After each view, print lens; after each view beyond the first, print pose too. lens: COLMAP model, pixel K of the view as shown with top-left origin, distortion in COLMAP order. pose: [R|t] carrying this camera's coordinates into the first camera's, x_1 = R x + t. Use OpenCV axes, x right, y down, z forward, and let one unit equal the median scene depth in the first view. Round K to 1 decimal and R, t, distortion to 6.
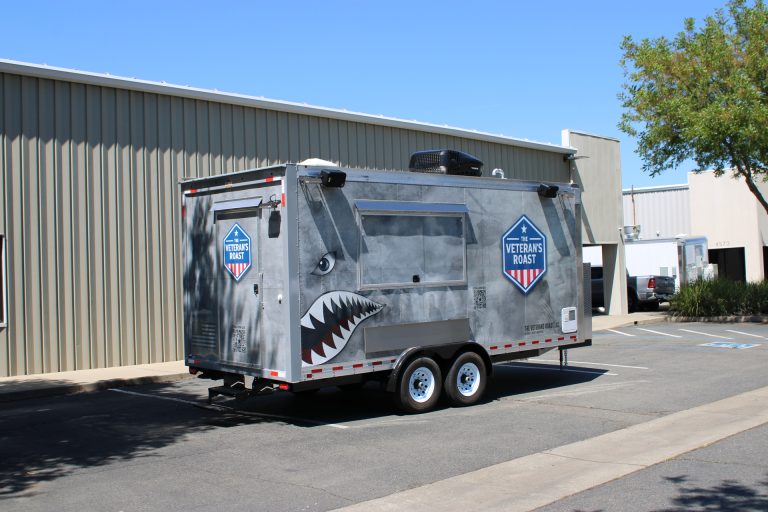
lens RADIAL K [[848.9, 0, 398.0], [0, 848.9, 255.3], [0, 0, 1]] dist [-0.005717, 0.000000]
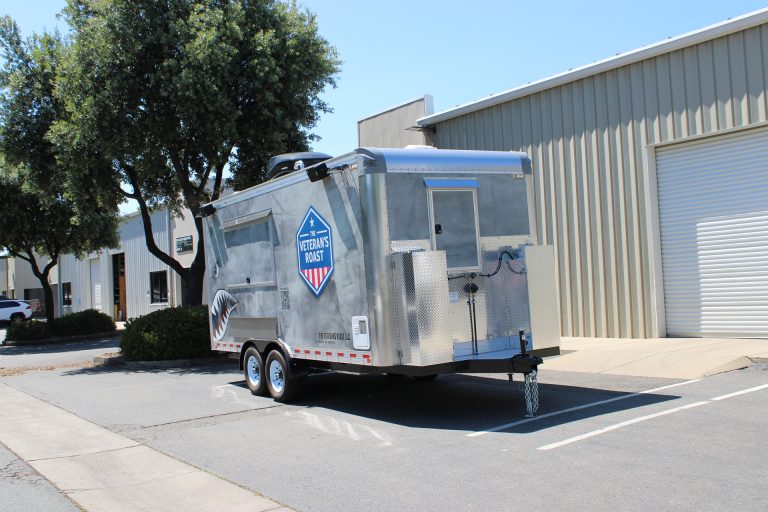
lens RADIAL K [[829.9, 0, 378.9], [0, 829.9, 251.2], [0, 0, 1]] dist [-0.083845, 0.000000]
pose [[-0.198731, 0.001979, -0.980052, 0.984370], [0.084110, 0.996343, -0.015044, 0.017712], [0.976438, -0.085422, -0.198170, 1.249009]]
